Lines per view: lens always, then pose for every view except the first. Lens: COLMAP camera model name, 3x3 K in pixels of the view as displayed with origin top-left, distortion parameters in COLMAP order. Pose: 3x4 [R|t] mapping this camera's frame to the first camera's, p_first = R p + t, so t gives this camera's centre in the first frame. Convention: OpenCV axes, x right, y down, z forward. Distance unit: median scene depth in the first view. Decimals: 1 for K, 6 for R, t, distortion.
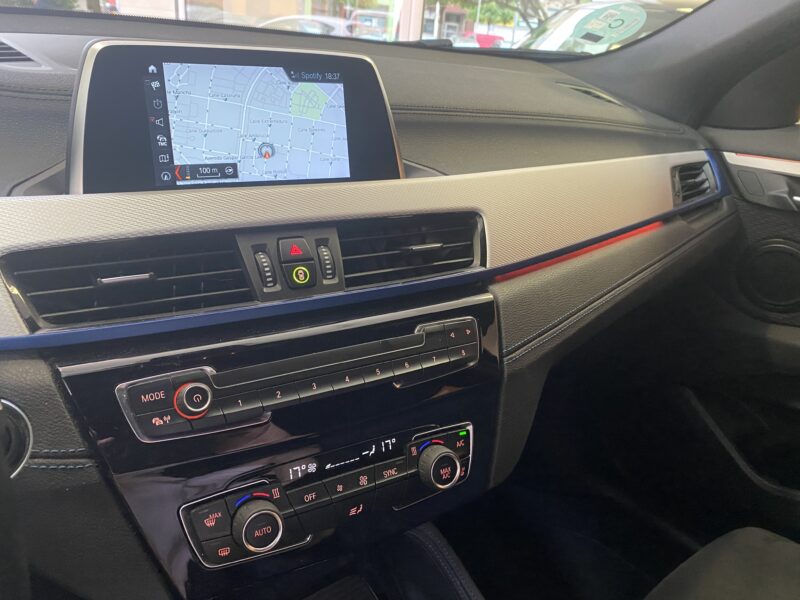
lens RADIAL K [[632.2, 0, 397.3], [0, 632.2, 286.3], [0, 0, 1]] dist [0.034705, -0.045705]
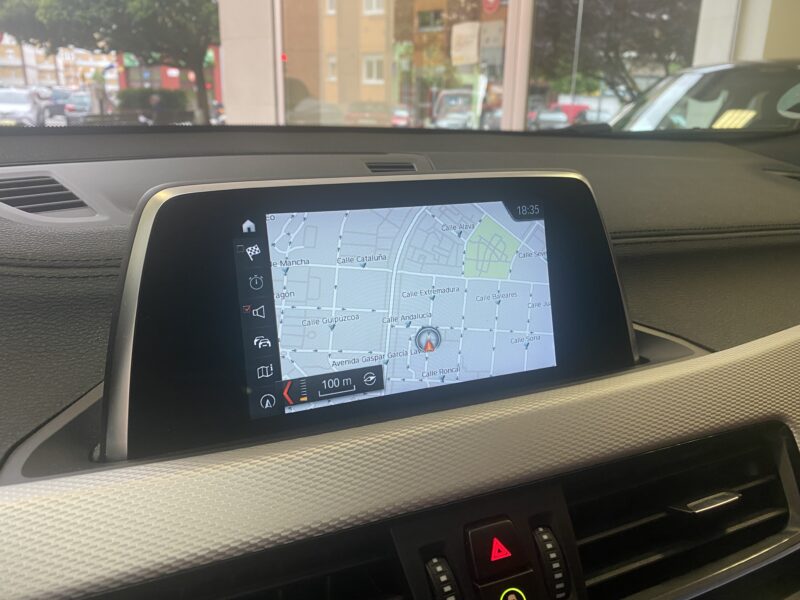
lens RADIAL K [[606.6, 0, 399.9], [0, 606.6, 283.6], [0, 0, 1]] dist [0.009839, 0.003947]
pose [[0.990149, -0.025765, -0.137624, -0.155845], [0.011574, 0.994620, -0.102938, -0.212309], [0.139536, 0.100332, 0.985121, 0.431730]]
